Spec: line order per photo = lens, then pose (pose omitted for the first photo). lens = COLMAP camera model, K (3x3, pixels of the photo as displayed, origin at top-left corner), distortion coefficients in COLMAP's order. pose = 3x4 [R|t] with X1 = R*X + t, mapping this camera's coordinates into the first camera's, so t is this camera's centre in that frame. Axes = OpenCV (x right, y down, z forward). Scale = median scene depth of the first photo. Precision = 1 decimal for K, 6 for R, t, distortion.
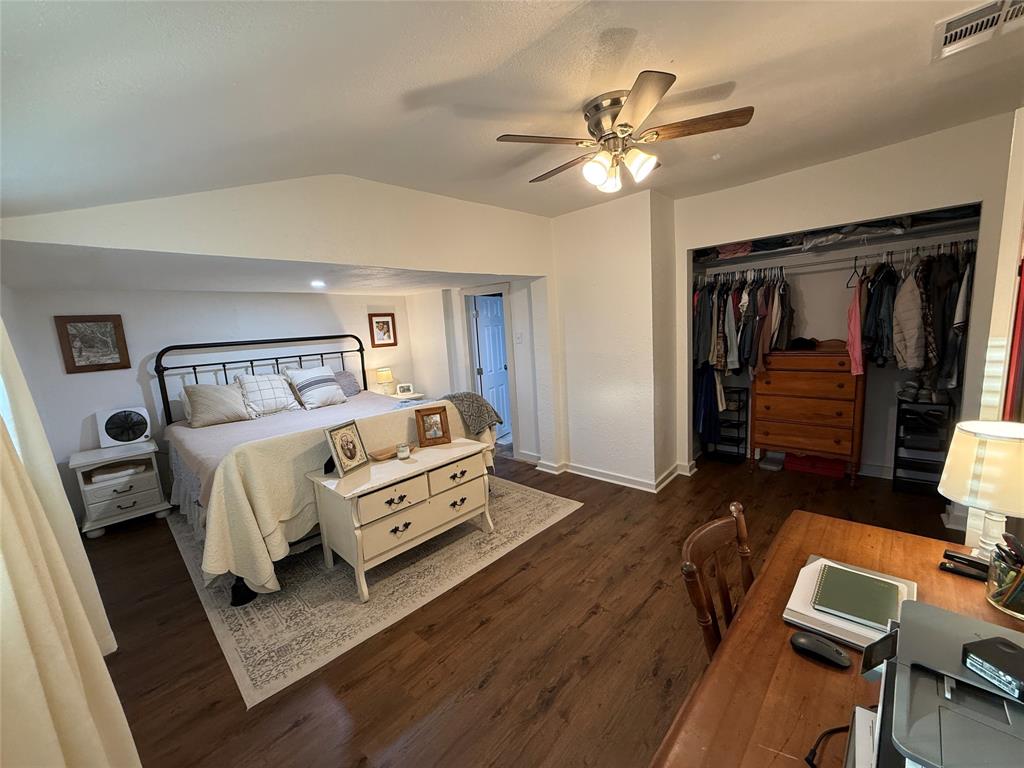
lens RADIAL K [[407.2, 0, 509.9], [0, 407.2, 386.1], [0, 0, 1]] dist [0.001309, -0.000905]
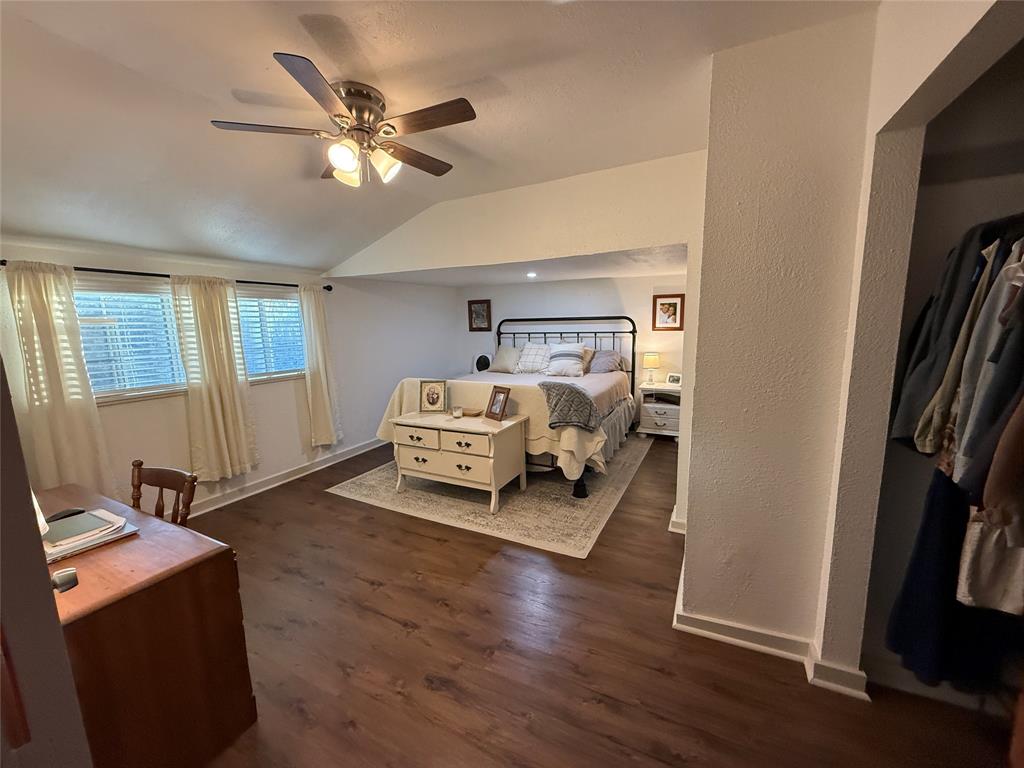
lens RADIAL K [[407.2, 0, 509.9], [0, 407.2, 386.1], [0, 0, 1]] dist [0.001309, -0.000905]
pose [[0.288988, 0.204131, -0.935316, 0.777404], [-0.140629, 0.975456, 0.169441, -0.127890], [0.946947, 0.082566, 0.310602, 0.607105]]
